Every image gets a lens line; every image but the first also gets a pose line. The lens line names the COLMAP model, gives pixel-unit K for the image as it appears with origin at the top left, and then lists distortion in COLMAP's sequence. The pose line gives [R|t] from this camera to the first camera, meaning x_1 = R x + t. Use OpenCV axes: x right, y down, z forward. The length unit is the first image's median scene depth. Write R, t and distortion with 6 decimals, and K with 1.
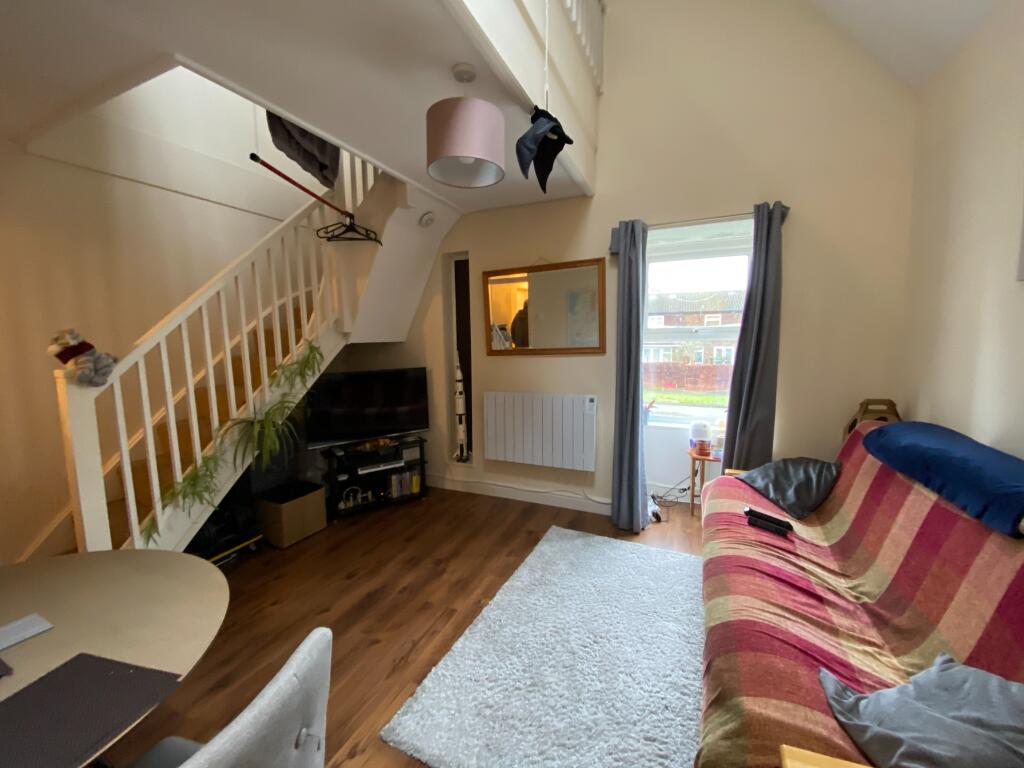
lens RADIAL K [[410.9, 0, 512.0], [0, 410.9, 384.0], [0, 0, 1]] dist [0.023716, -0.028504]
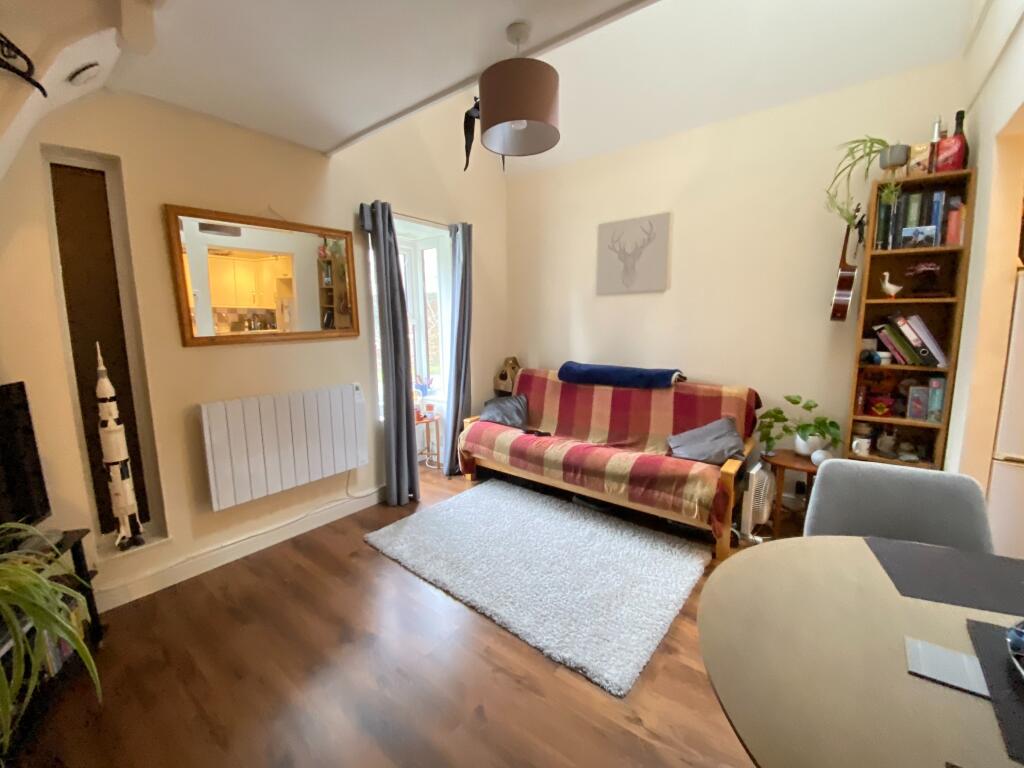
lens RADIAL K [[410.9, 0, 512.0], [0, 410.9, 384.0], [0, 0, 1]] dist [0.023716, -0.028504]
pose [[0.235821, -0.134302, 0.962472, -0.581293], [0.115871, 0.987225, 0.109366, -0.028425], [-0.964864, 0.085731, 0.248370, 0.425634]]
